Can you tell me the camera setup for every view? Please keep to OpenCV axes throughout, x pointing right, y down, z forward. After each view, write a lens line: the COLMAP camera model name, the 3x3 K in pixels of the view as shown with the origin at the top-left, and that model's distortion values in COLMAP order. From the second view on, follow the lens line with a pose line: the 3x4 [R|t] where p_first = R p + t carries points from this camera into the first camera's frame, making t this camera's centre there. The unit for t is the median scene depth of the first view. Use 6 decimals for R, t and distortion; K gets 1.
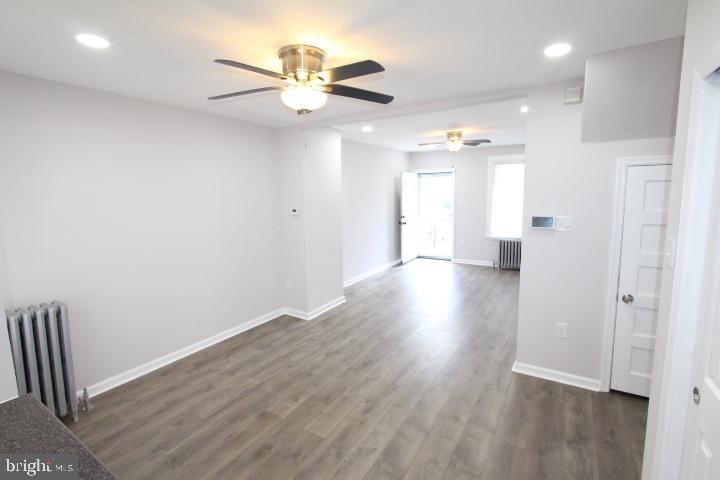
lens RADIAL K [[331.8, 0, 364.1], [0, 331.8, 232.1], [0, 0, 1]] dist [-0.021134, 0.001928]
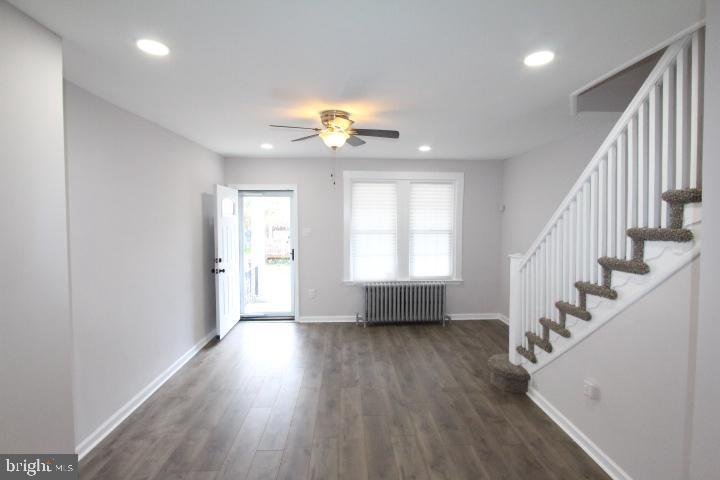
lens RADIAL K [[331.8, 0, 364.1], [0, 331.8, 232.1], [0, 0, 1]] dist [-0.021134, 0.001928]
pose [[0.823388, -0.009591, 0.567398, -0.008568], [0.055615, 0.996408, -0.063864, -0.104765], [-0.564748, 0.084141, 0.820963, 0.881652]]
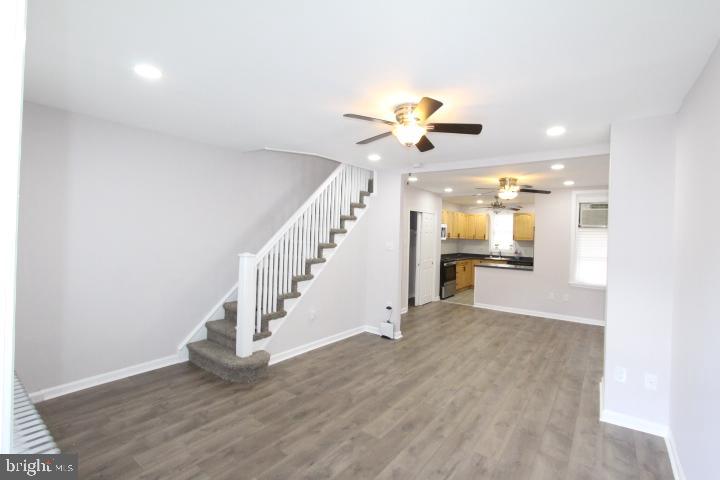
lens RADIAL K [[331.8, 0, 364.1], [0, 331.8, 232.1], [0, 0, 1]] dist [-0.021134, 0.001928]
pose [[-0.996004, -0.013504, 0.088277, 0.496492], [-0.003414, 0.993535, 0.113472, -0.280686], [-0.089239, 0.112717, -0.989612, 2.574193]]
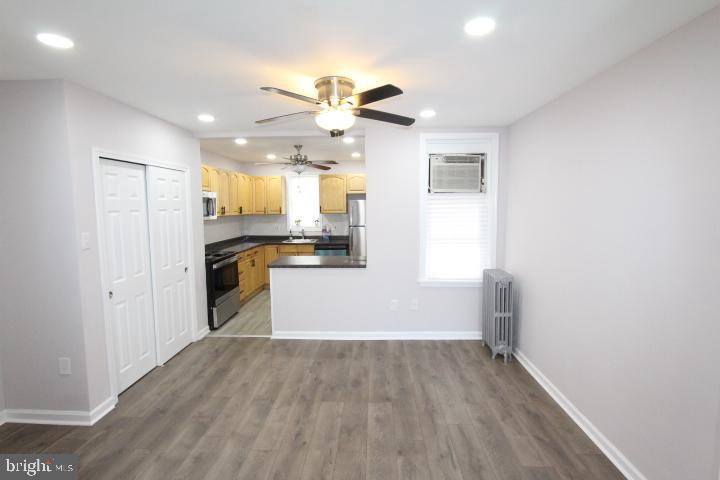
lens RADIAL K [[331.8, 0, 364.1], [0, 331.8, 232.1], [0, 0, 1]] dist [-0.021134, 0.001928]
pose [[-0.867169, 0.059557, -0.494441, 0.227036], [-0.040728, 0.981017, 0.189596, -0.170181], [0.496347, 0.184549, -0.848282, 1.455463]]
